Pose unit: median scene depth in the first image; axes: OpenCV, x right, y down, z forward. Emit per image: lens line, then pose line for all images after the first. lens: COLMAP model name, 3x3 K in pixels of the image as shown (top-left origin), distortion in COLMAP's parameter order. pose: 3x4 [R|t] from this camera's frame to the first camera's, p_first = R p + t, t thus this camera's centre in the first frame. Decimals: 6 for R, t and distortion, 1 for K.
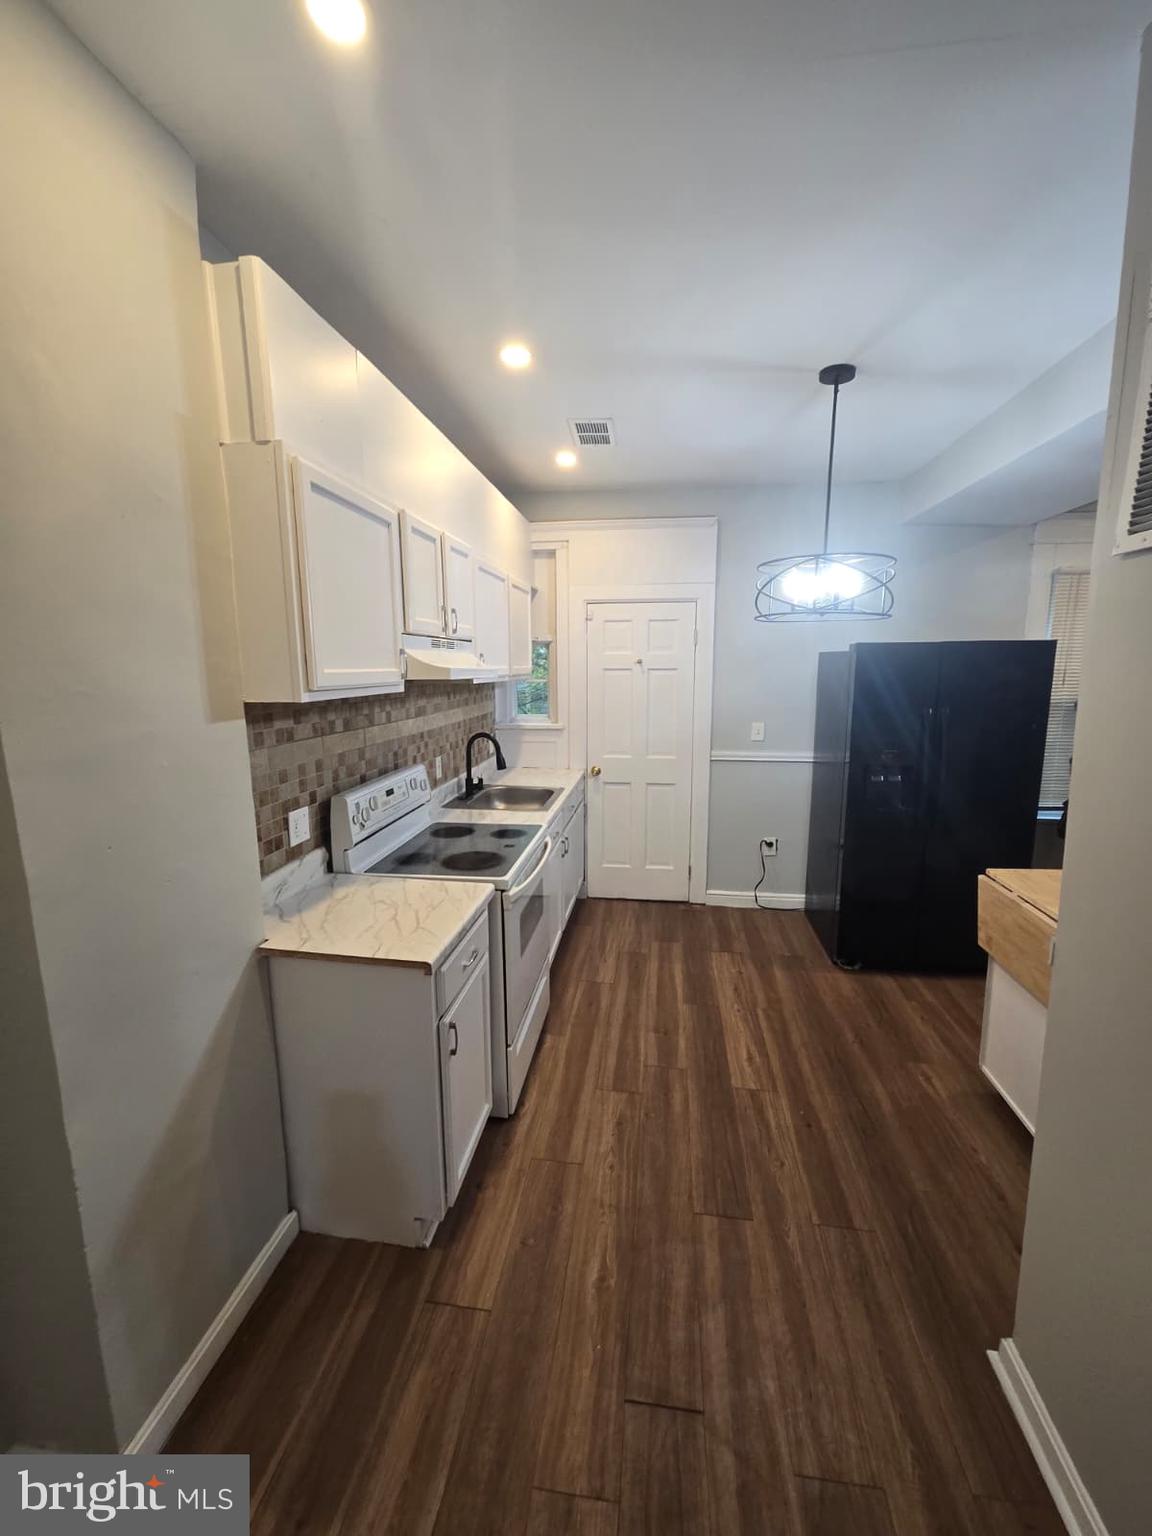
lens RADIAL K [[625.6, 0, 576.7], [0, 625.6, 762.9], [0, 0, 1]] dist [-0.002007, 0.000468]
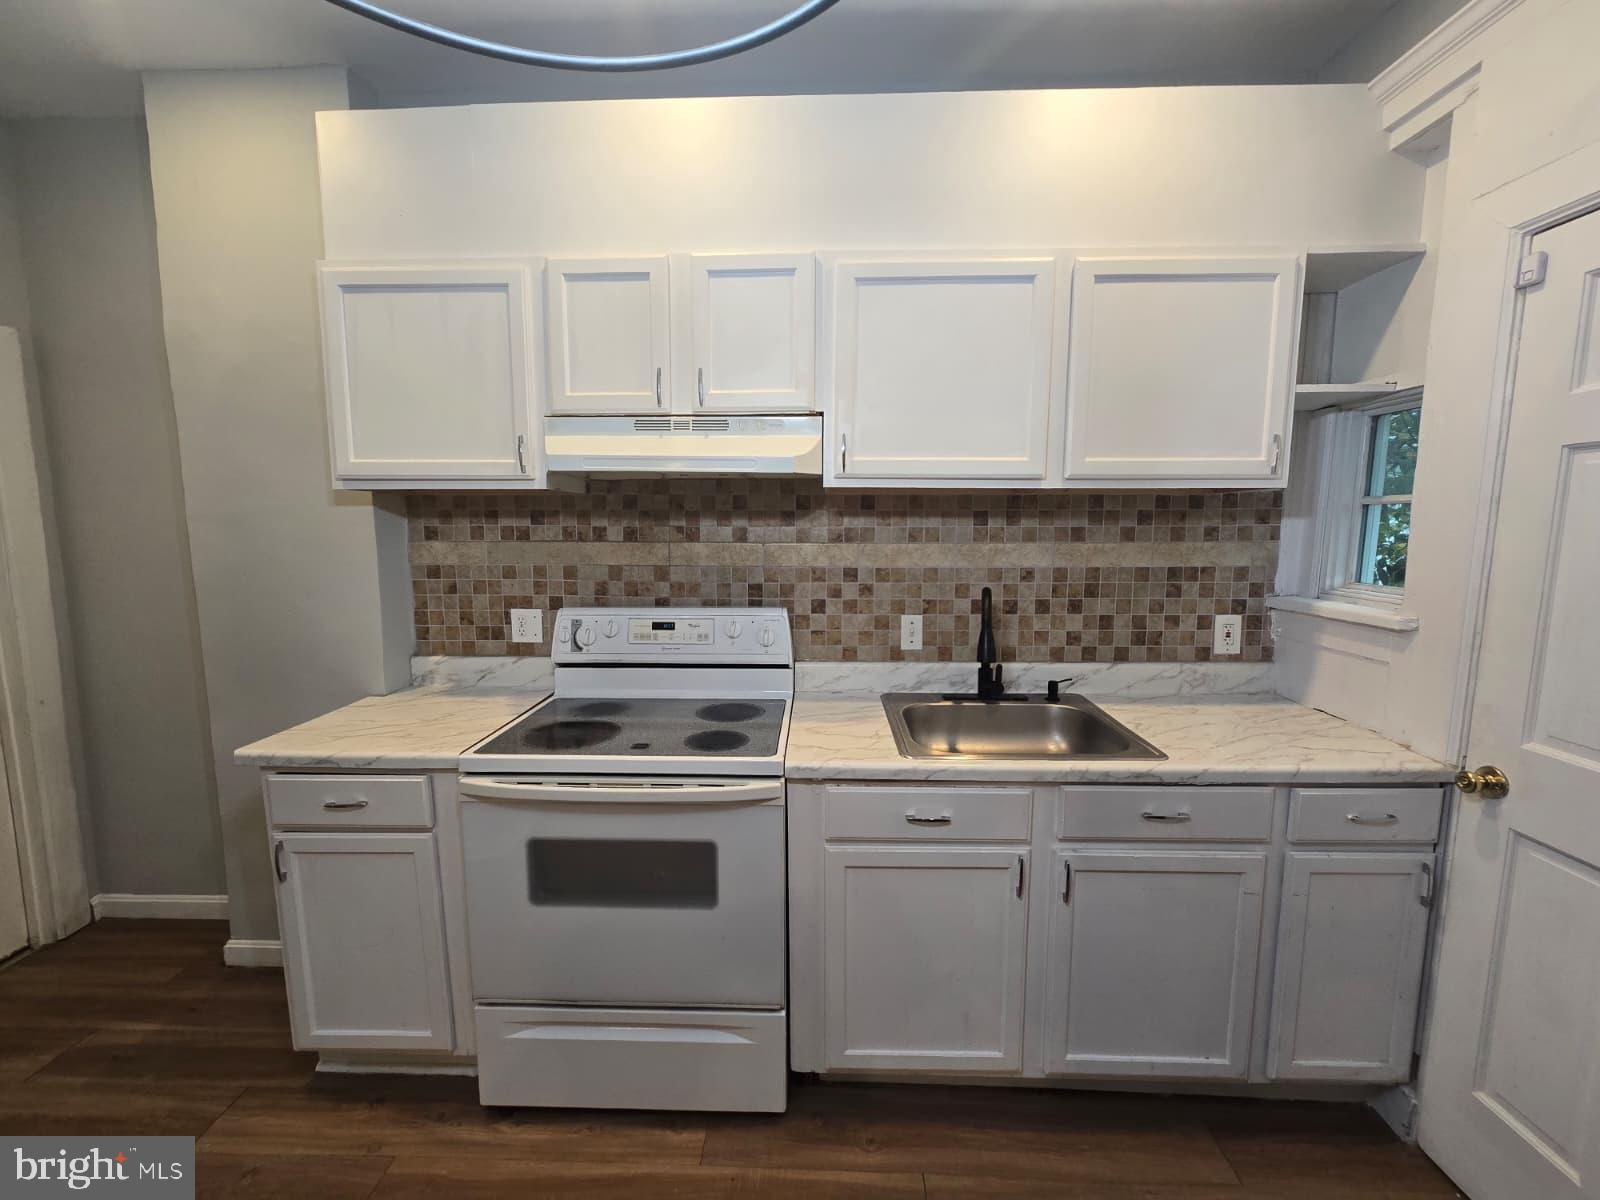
lens RADIAL K [[651.6, 0, 795.6], [0, 651.6, 592.8], [0, 0, 1]] dist [-0.002007, 0.000468]
pose [[0.110362, 0.113074, -0.987438, 0.560363], [-0.156699, 0.983061, 0.095059, -0.104676], [0.981461, 0.144240, 0.126211, 1.143374]]
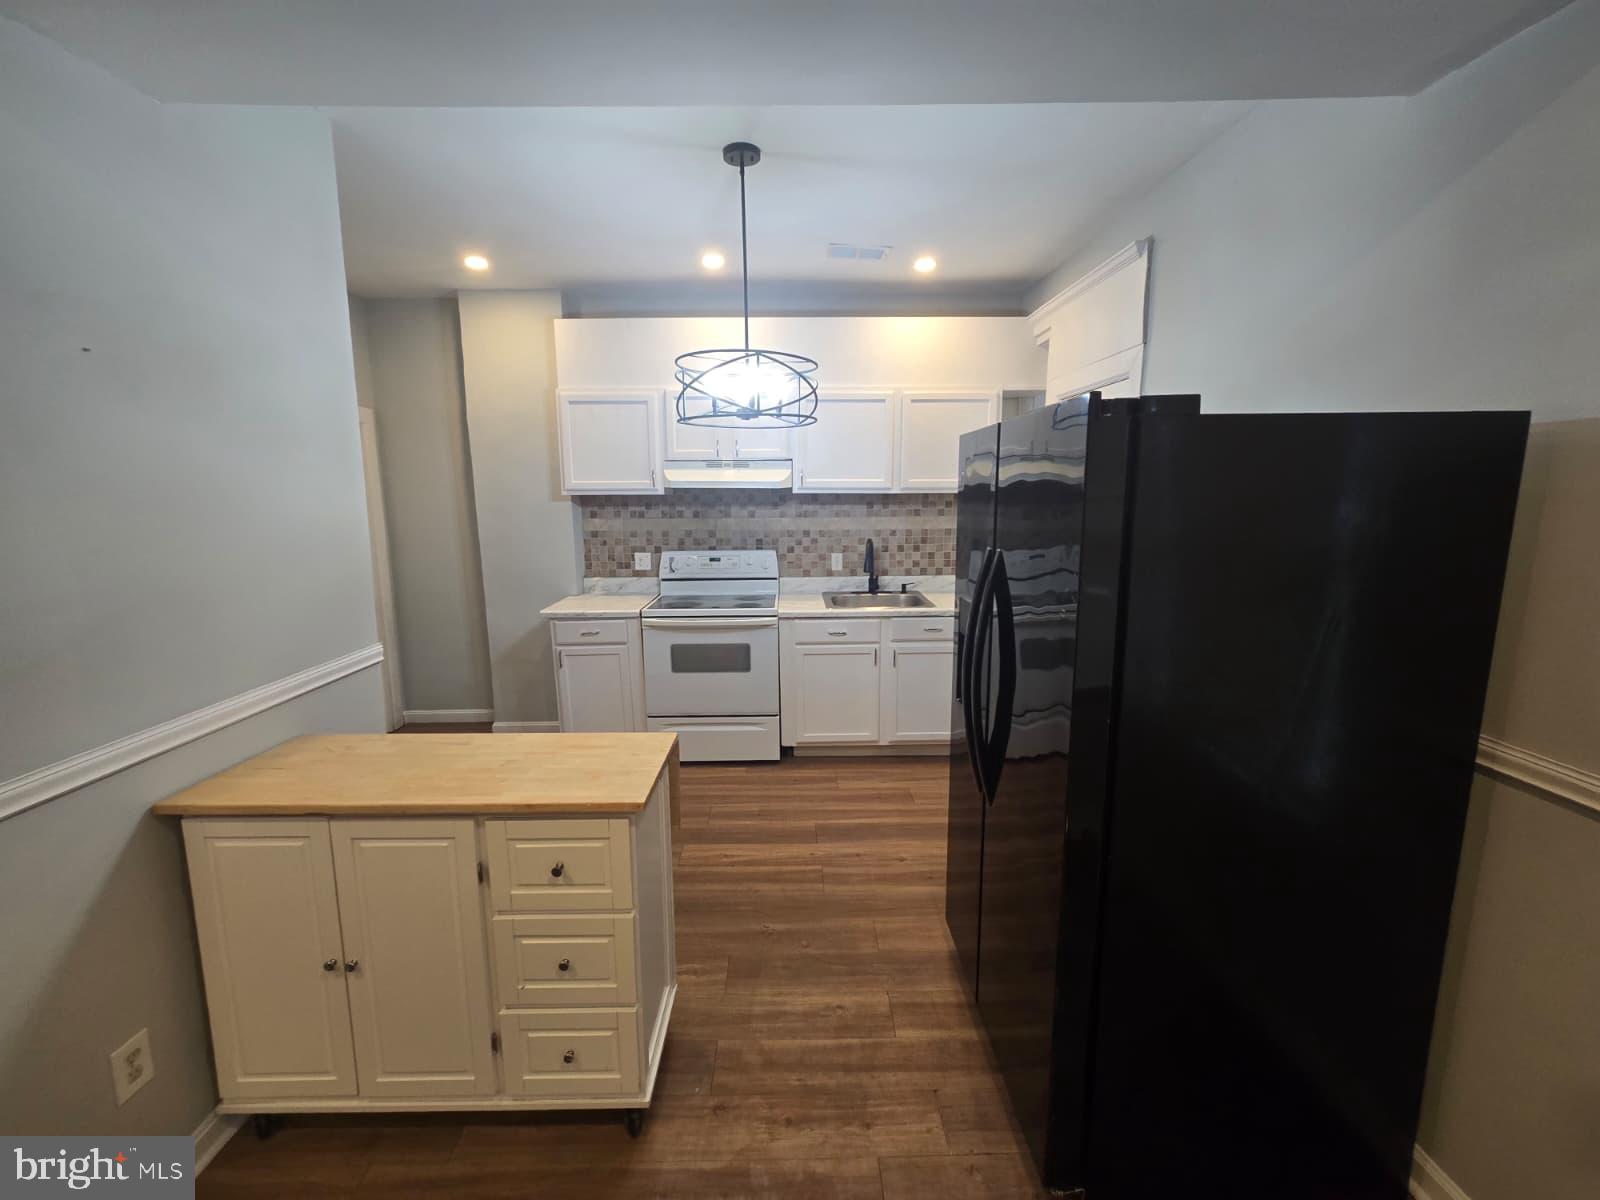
lens RADIAL K [[651.6, 0, 790.3], [0, 651.6, 591.9], [0, 0, 1]] dist [-0.002007, 0.000468]
pose [[0.149523, 0.159731, -0.975771, 1.471424], [-0.149602, 0.979158, 0.137361, -0.139443], [0.977375, 0.125439, 0.170303, 0.994205]]
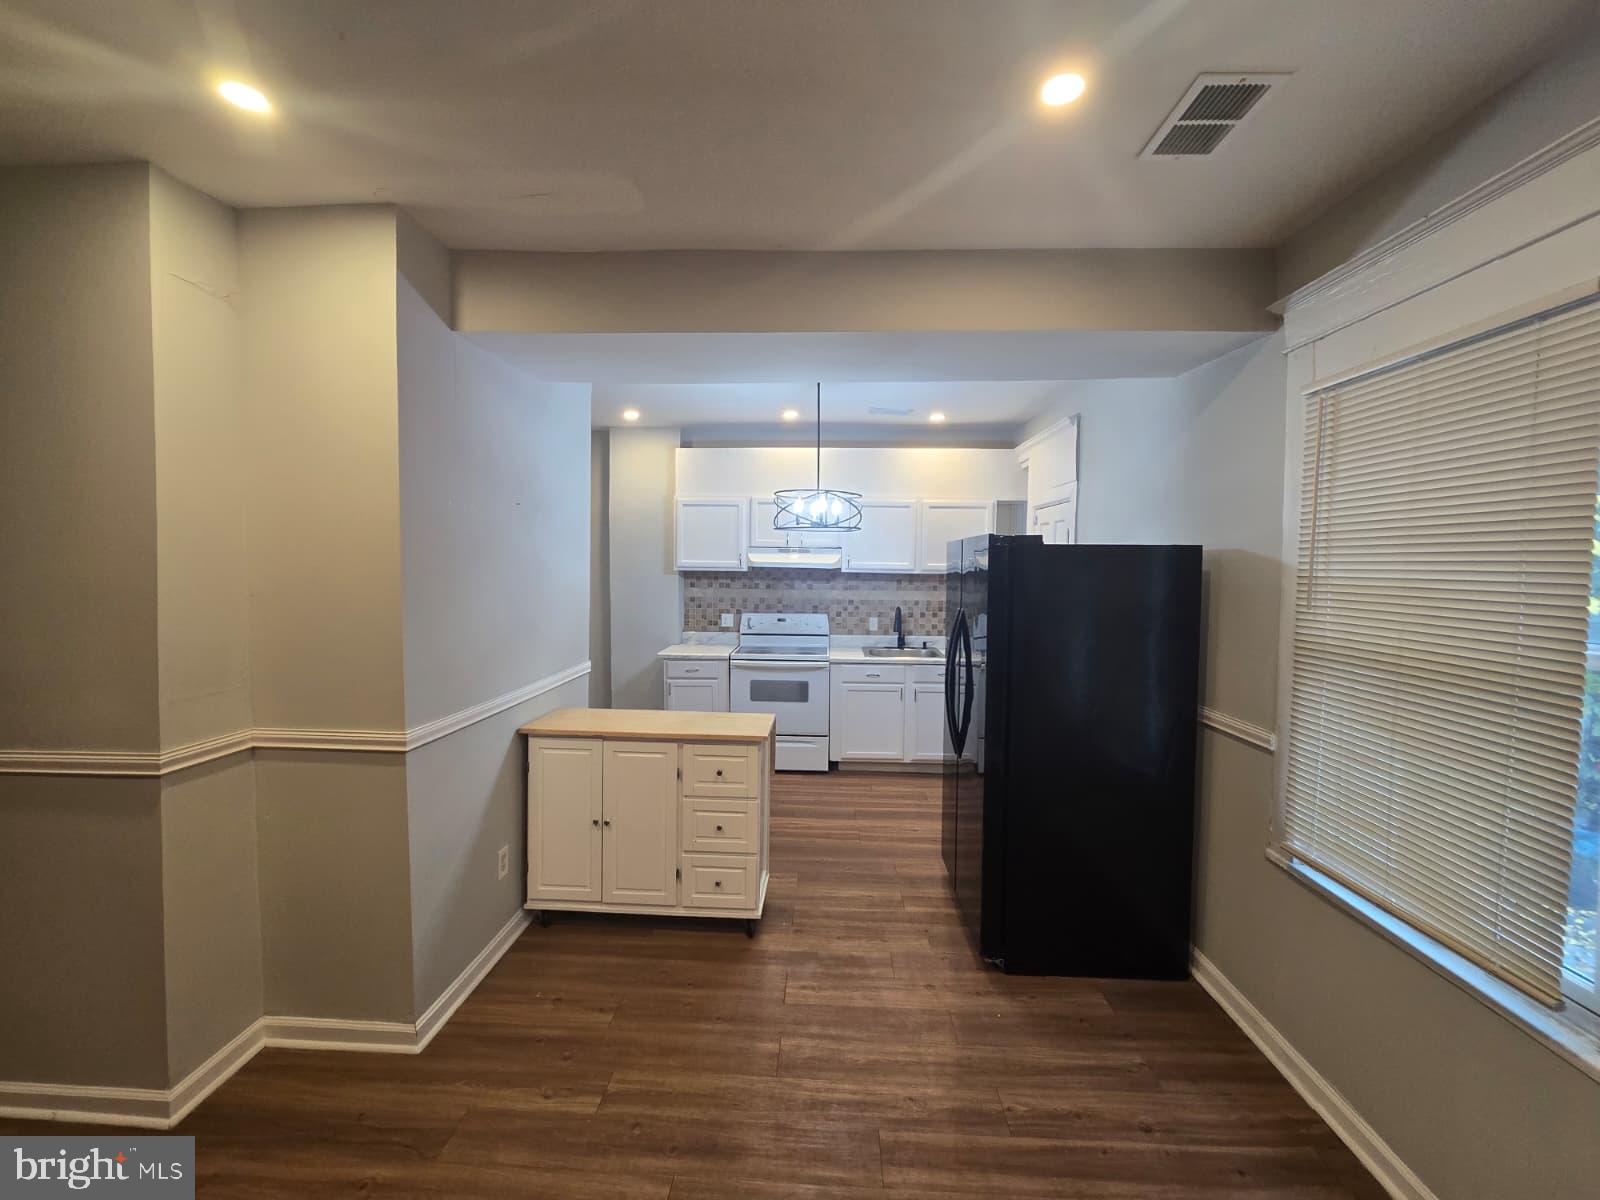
lens RADIAL K [[651.6, 0, 792.3], [0, 651.6, 592.9], [0, 0, 1]] dist [-0.002007, 0.000468]
pose [[0.091133, 0.053894, -0.994379, 2.053720], [-0.167500, 0.985138, 0.038042, -0.145102], [0.981651, 0.163091, 0.098806, 0.871595]]
